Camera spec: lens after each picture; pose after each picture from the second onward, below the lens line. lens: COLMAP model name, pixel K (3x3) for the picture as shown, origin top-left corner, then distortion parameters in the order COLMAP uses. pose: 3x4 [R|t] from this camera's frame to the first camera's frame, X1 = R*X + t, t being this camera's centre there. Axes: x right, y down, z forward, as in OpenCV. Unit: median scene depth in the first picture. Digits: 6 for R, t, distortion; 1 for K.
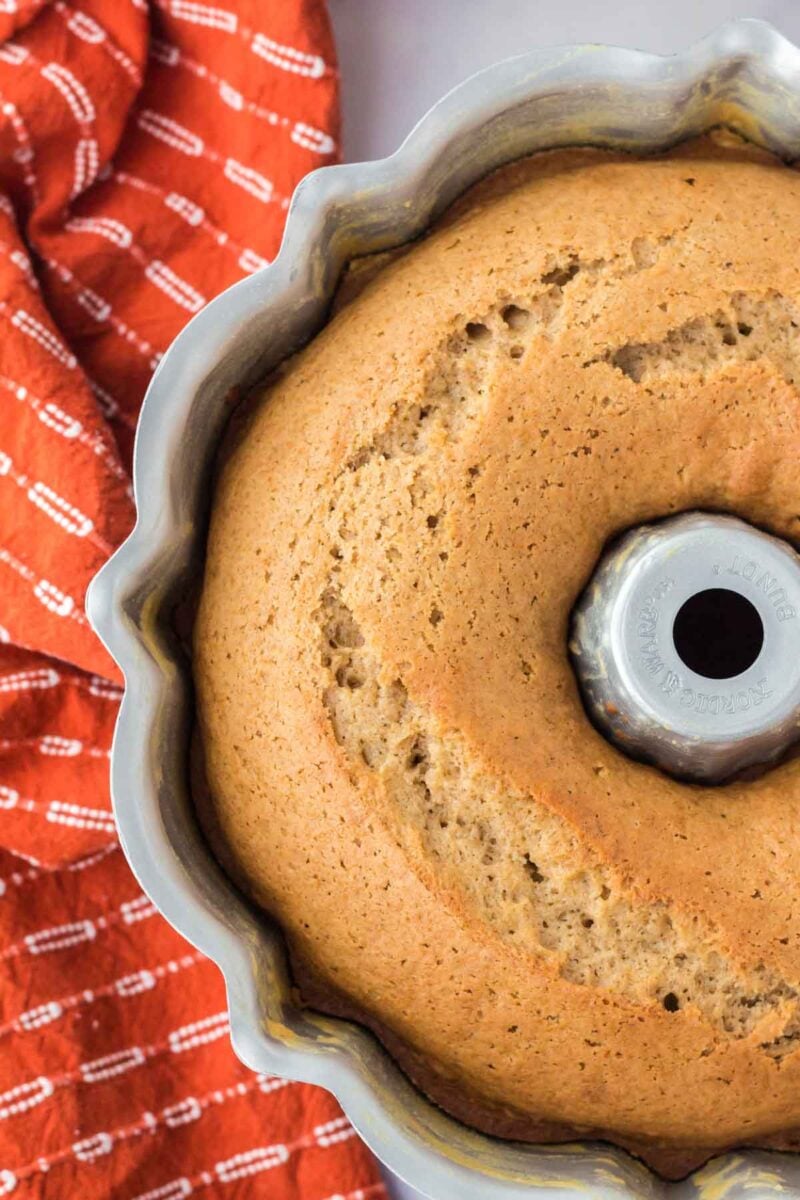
lens RADIAL K [[2736.5, 0, 400.0], [0, 2736.5, 600.0], [0, 0, 1]] dist [-0.074441, 0.228276]
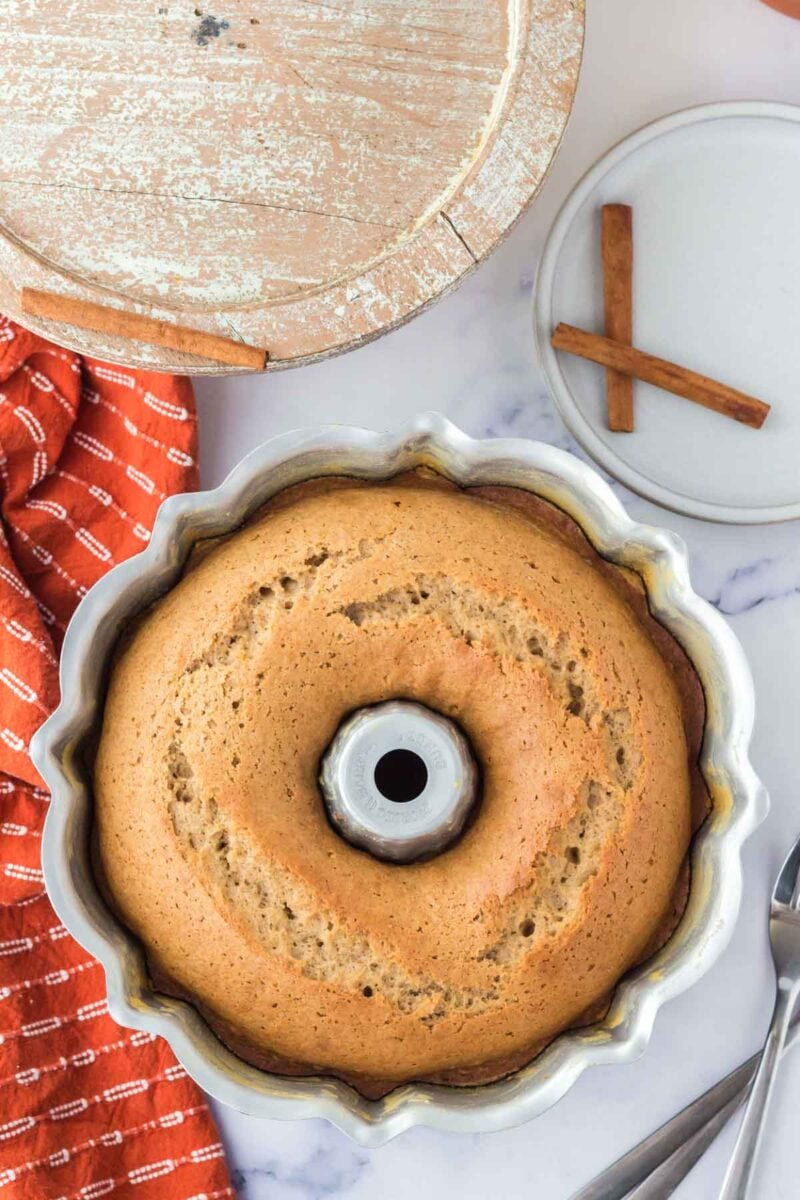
lens RADIAL K [[2736.5, 0, 400.0], [0, 2736.5, 600.0], [0, 0, 1]] dist [-0.074441, 0.228276]
pose [[0.999665, 0.024477, 0.008423, 0.095637], [-0.024316, 0.999529, -0.018699, -0.063078], [-0.008877, 0.018488, 0.999790, -0.682225]]
